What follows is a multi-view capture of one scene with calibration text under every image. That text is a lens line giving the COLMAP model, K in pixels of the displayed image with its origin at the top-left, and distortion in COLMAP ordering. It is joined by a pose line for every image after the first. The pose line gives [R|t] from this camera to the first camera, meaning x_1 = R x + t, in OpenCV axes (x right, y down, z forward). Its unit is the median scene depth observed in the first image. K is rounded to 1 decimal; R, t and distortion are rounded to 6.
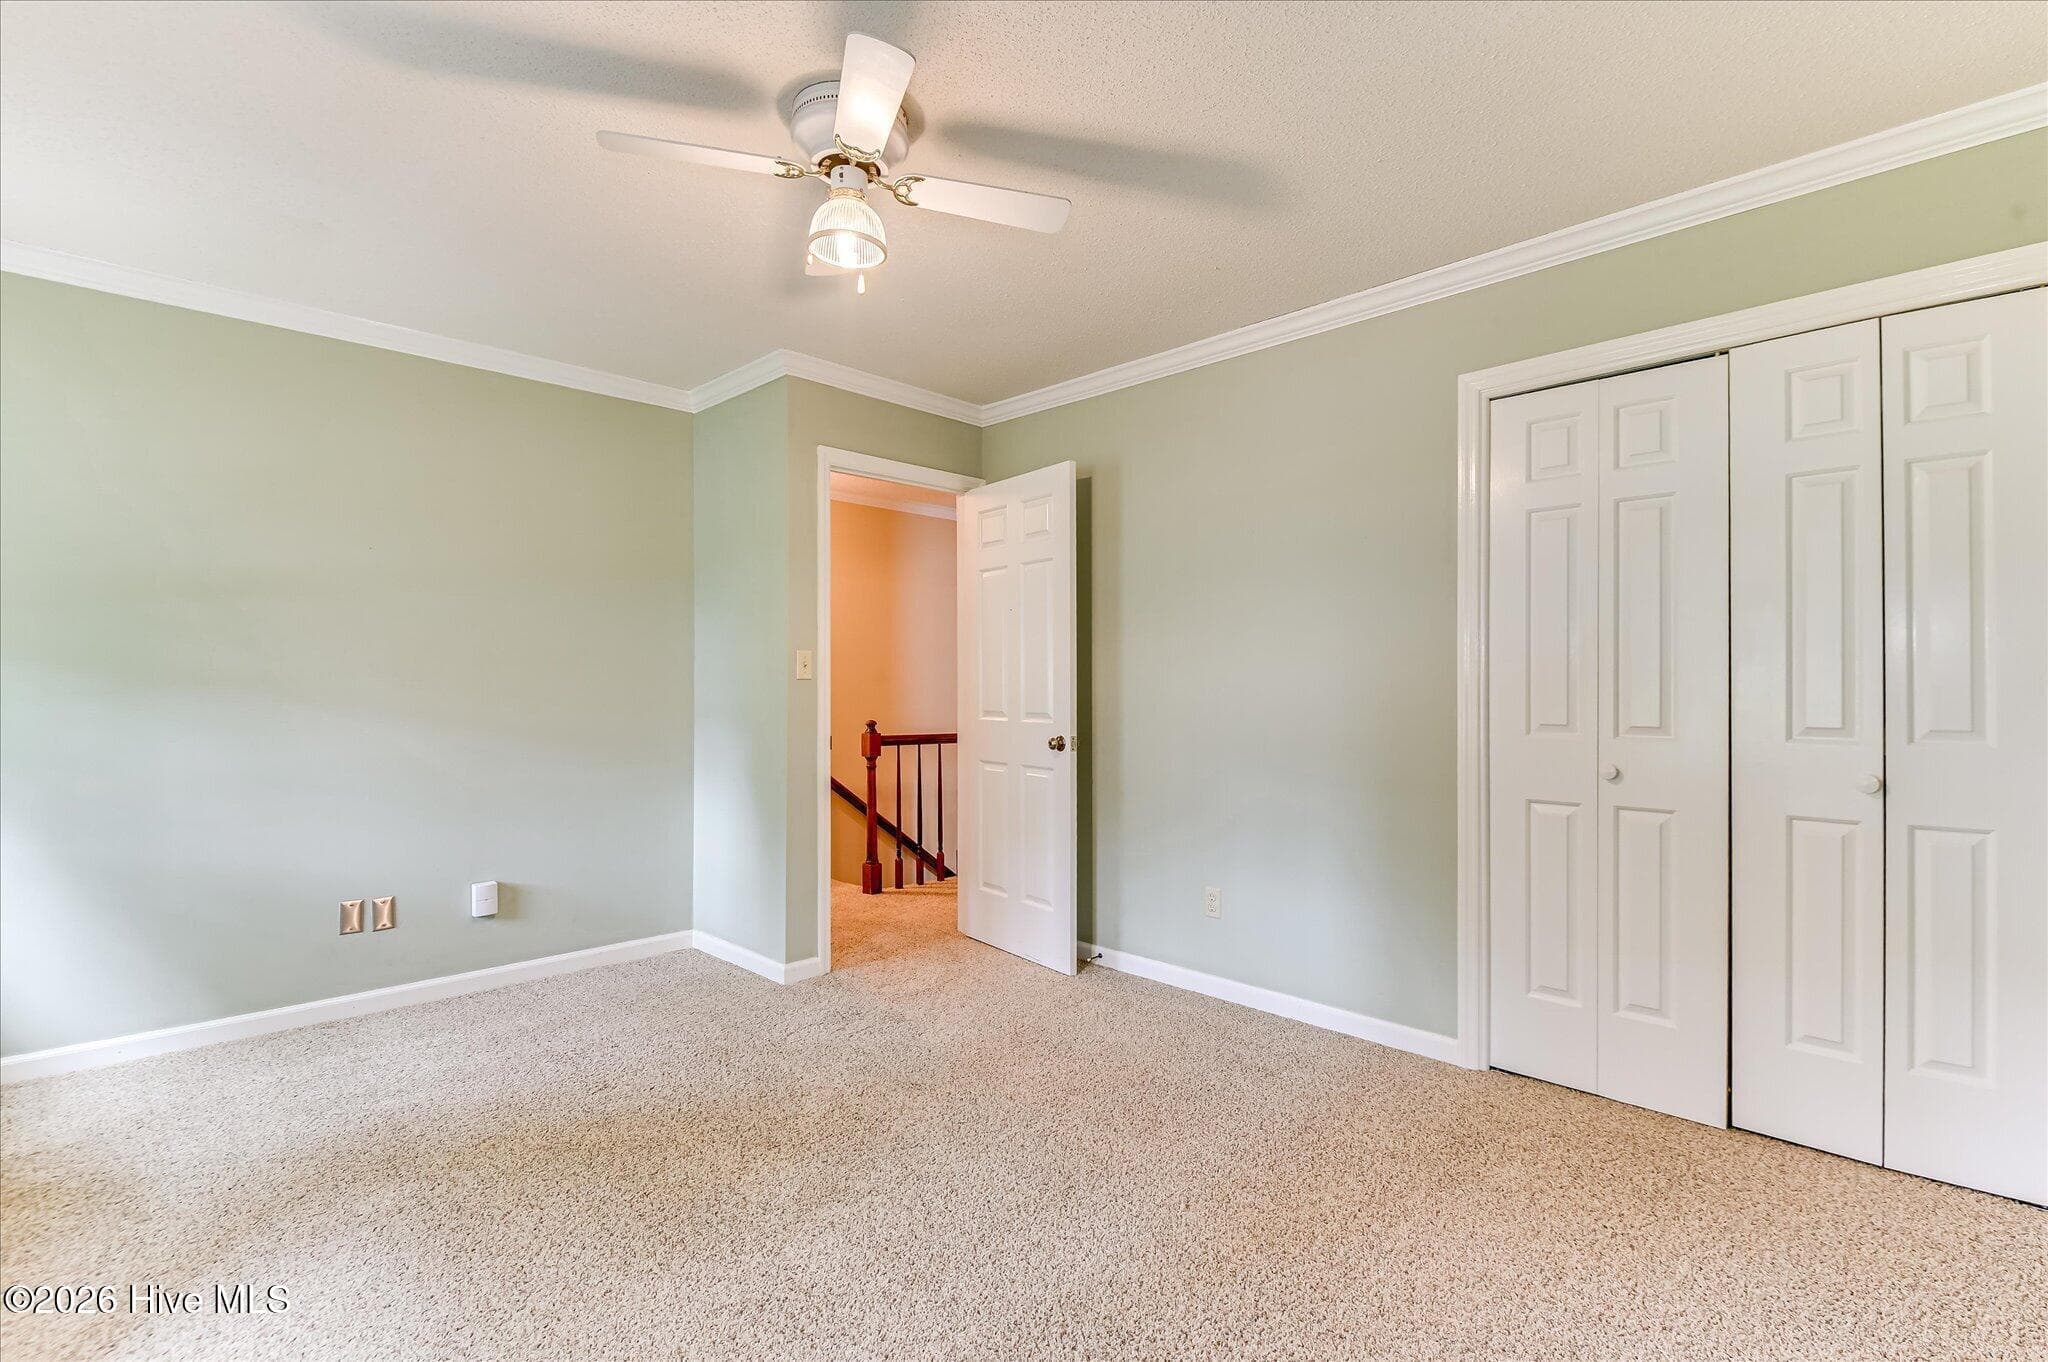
lens RADIAL K [[960.7, 0, 1027.2], [0, 960.7, 674.6], [0, 0, 1]] dist [-0.002025, -0.001332]
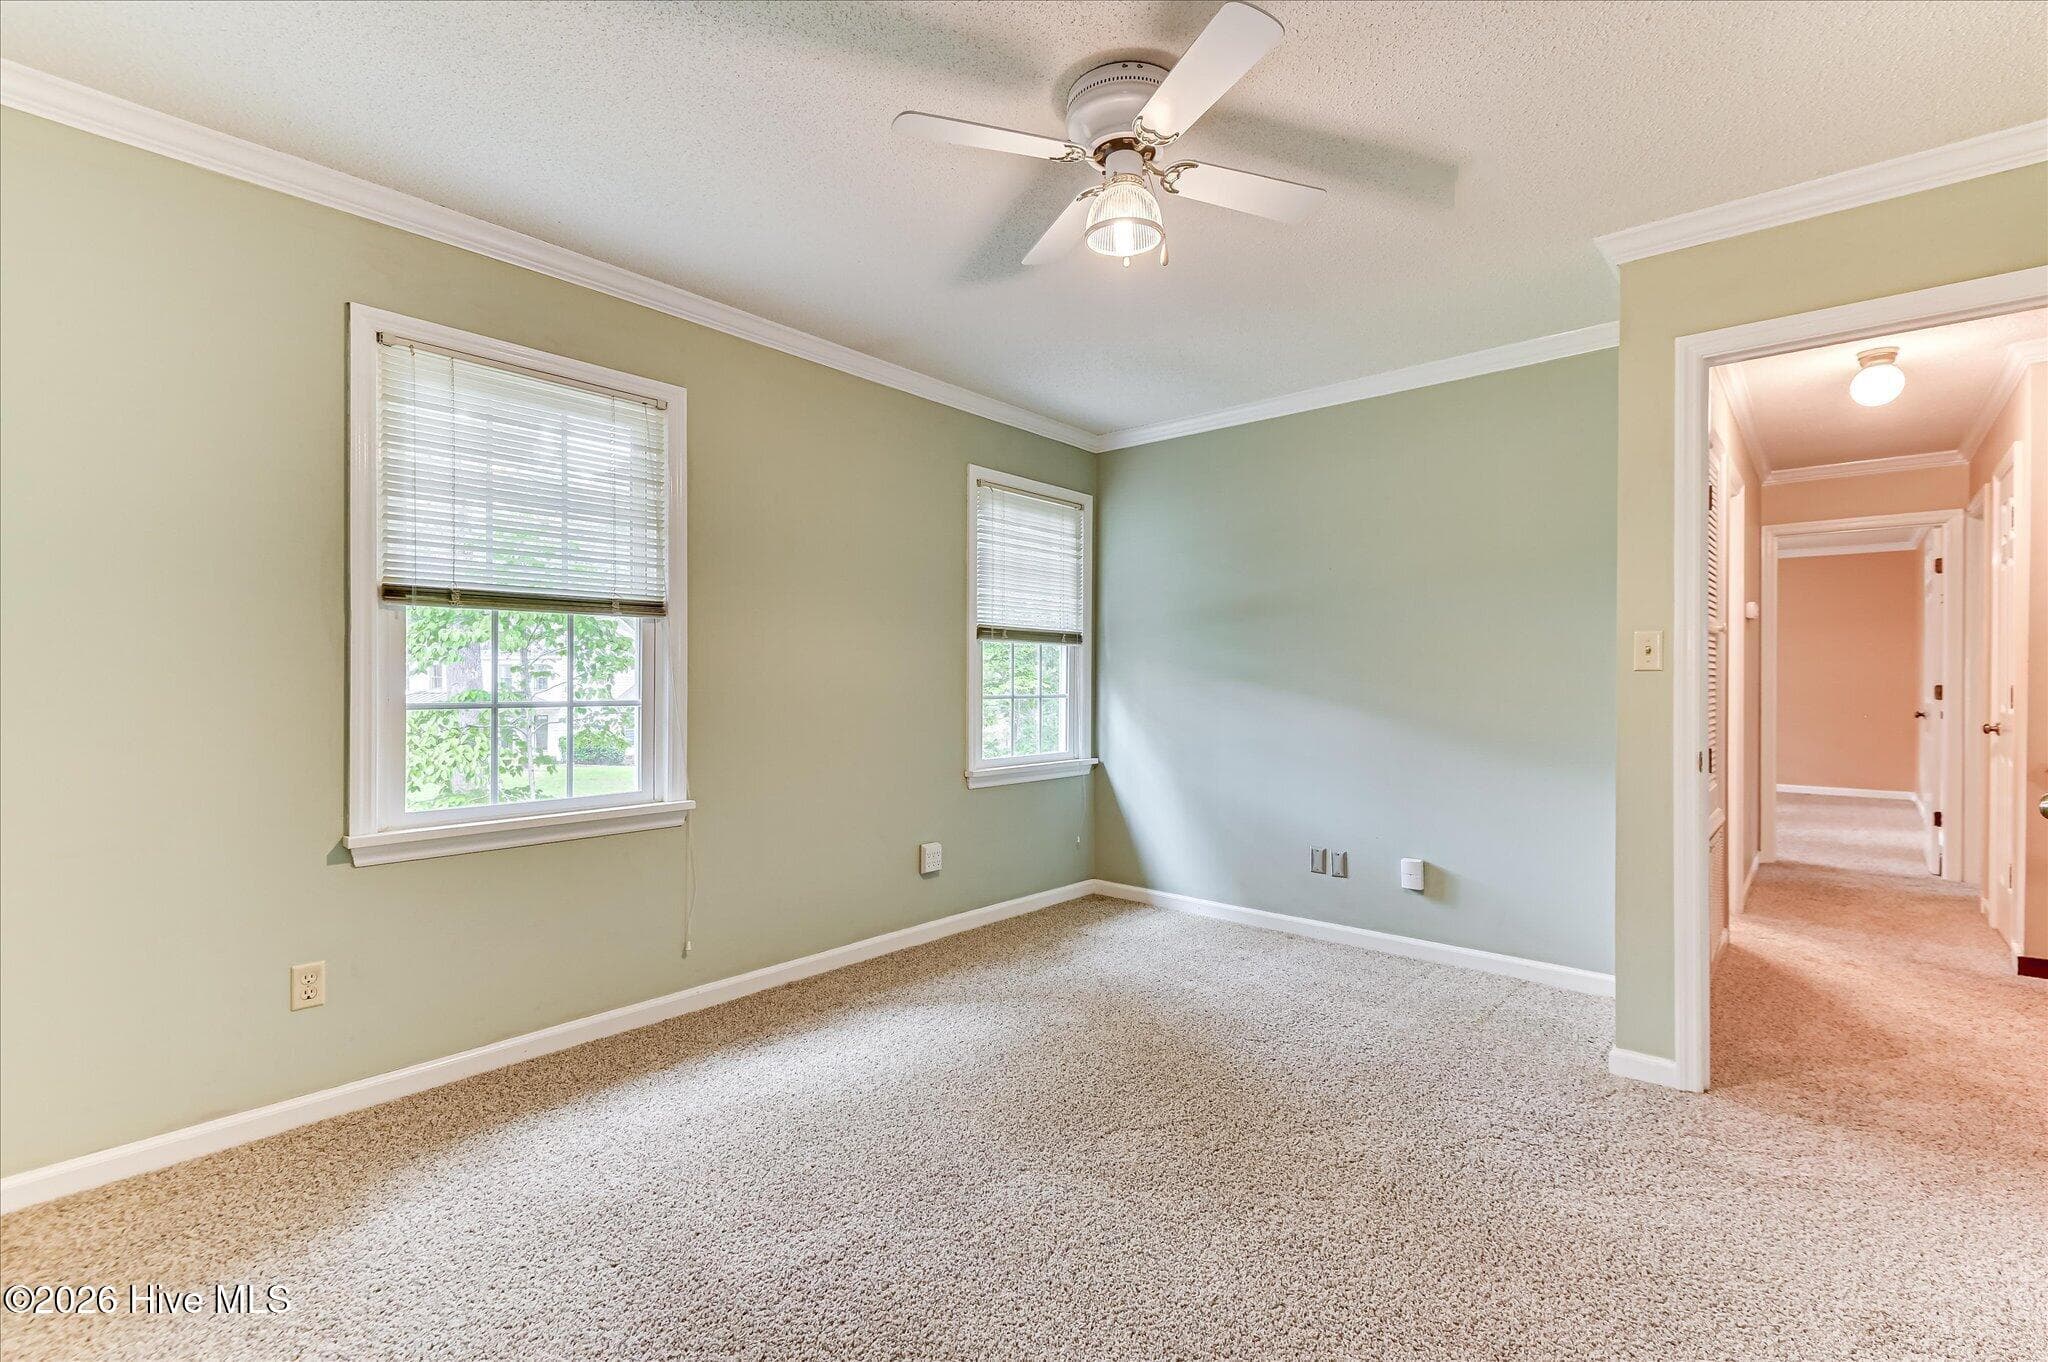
lens RADIAL K [[909.2, 0, 1021.8], [0, 909.2, 673.5], [0, 0, 1]] dist [0.003332, 0.000263]
pose [[0.073695, -0.001666, -0.997279, 0.469437], [0.005732, 0.999983, -0.001247, 0.005934], [0.997264, -0.005624, 0.073703, 0.525028]]
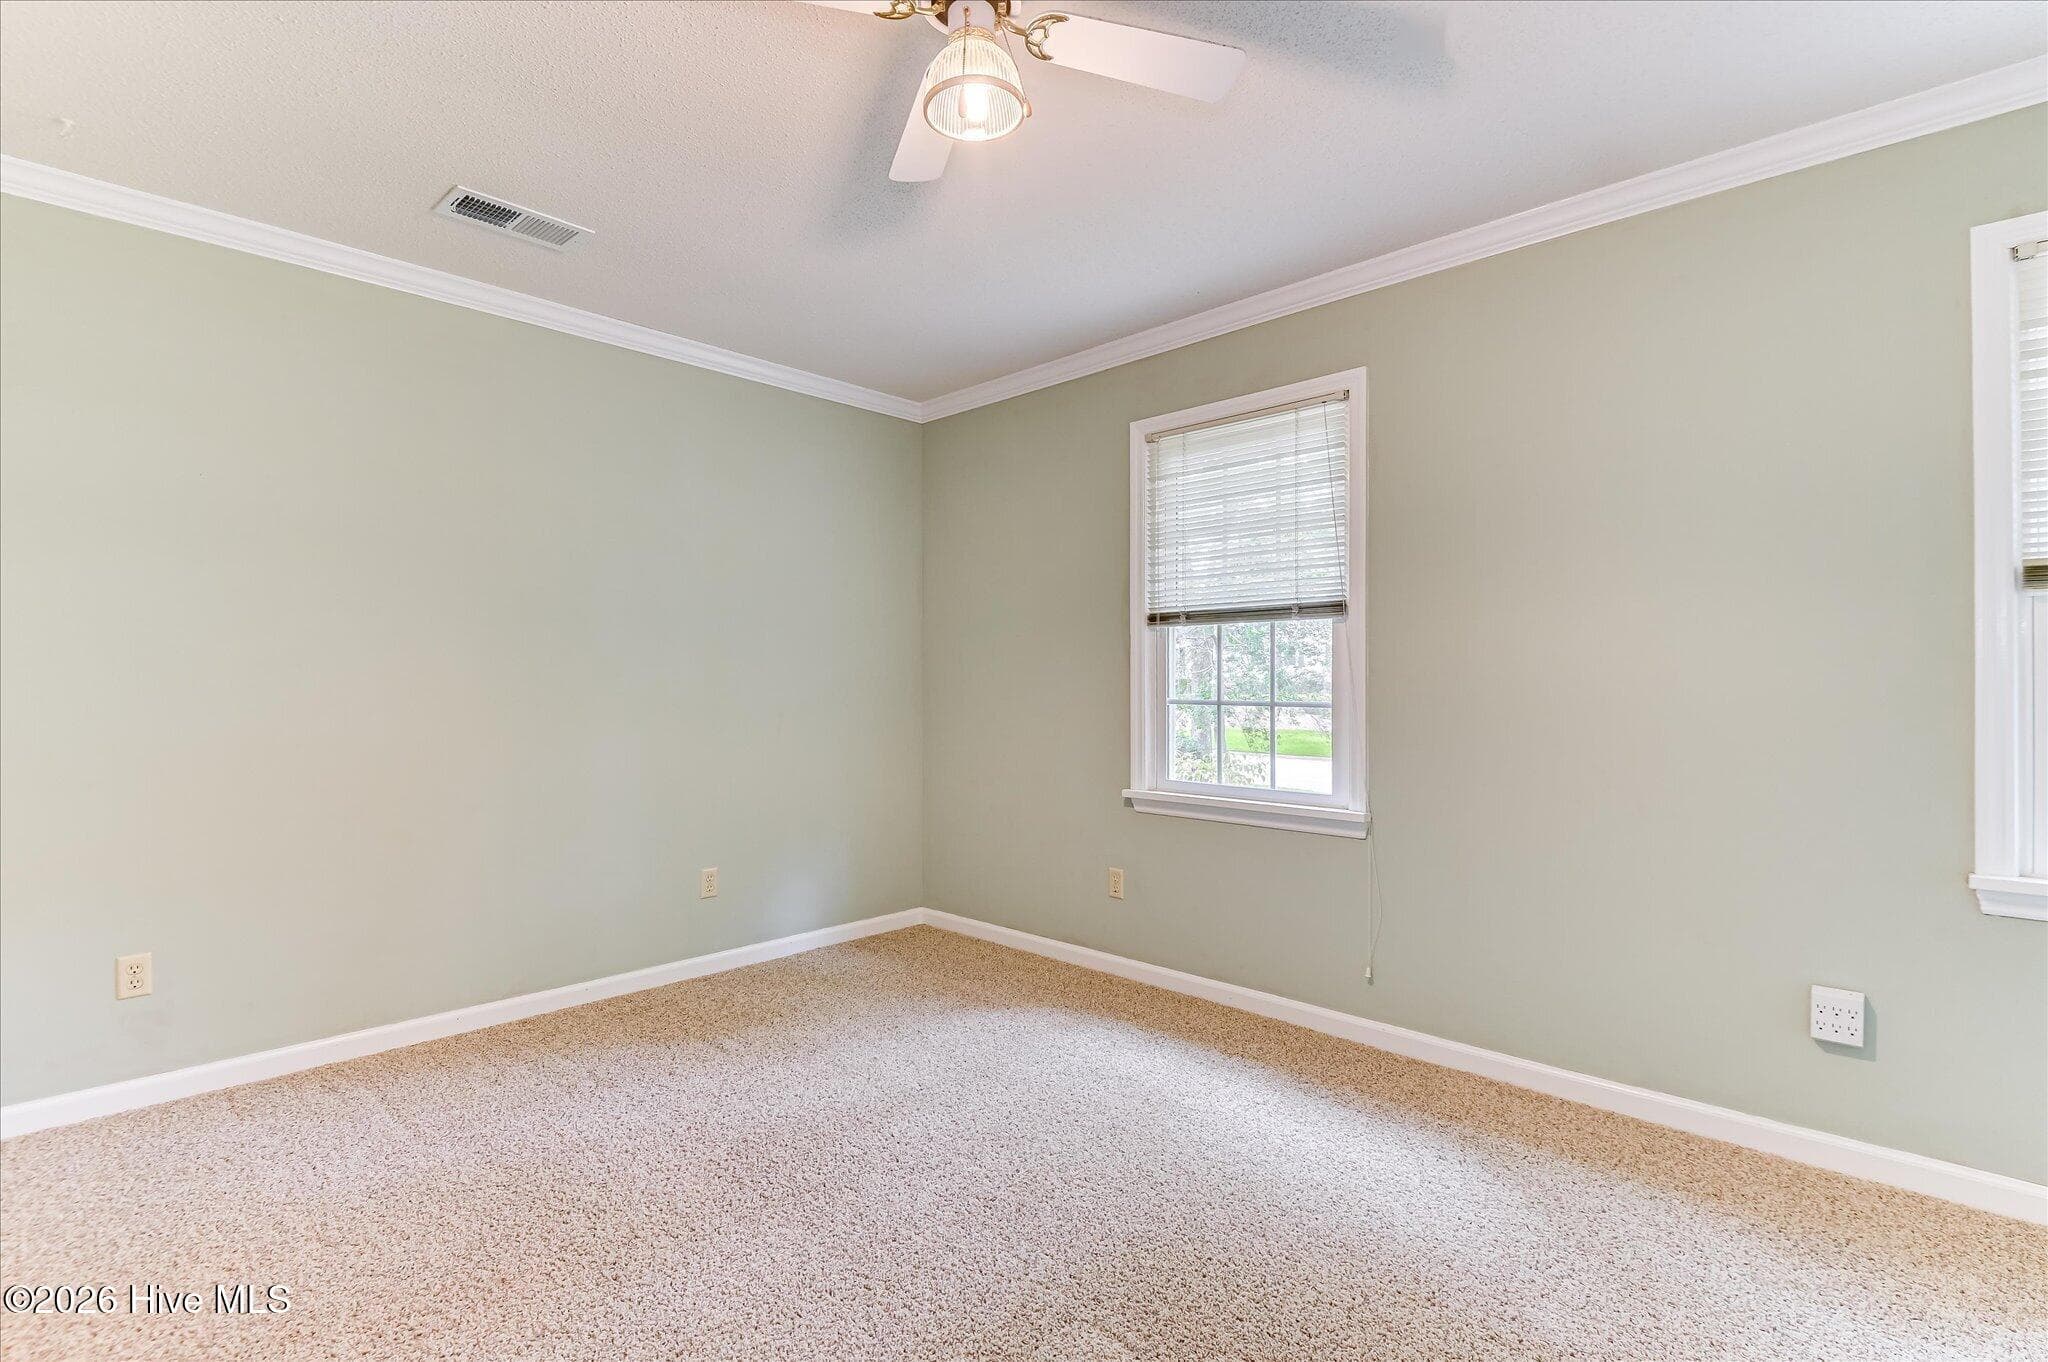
lens RADIAL K [[960.7, 0, 1027.2], [0, 960.7, 674.6], [0, 0, 1]] dist [-0.002025, -0.001332]
pose [[-0.999776, 0.002031, -0.021080, -0.033855], [0.002399, 0.999845, -0.017427, 0.015332], [0.021041, -0.017473, -0.999626, 1.036509]]
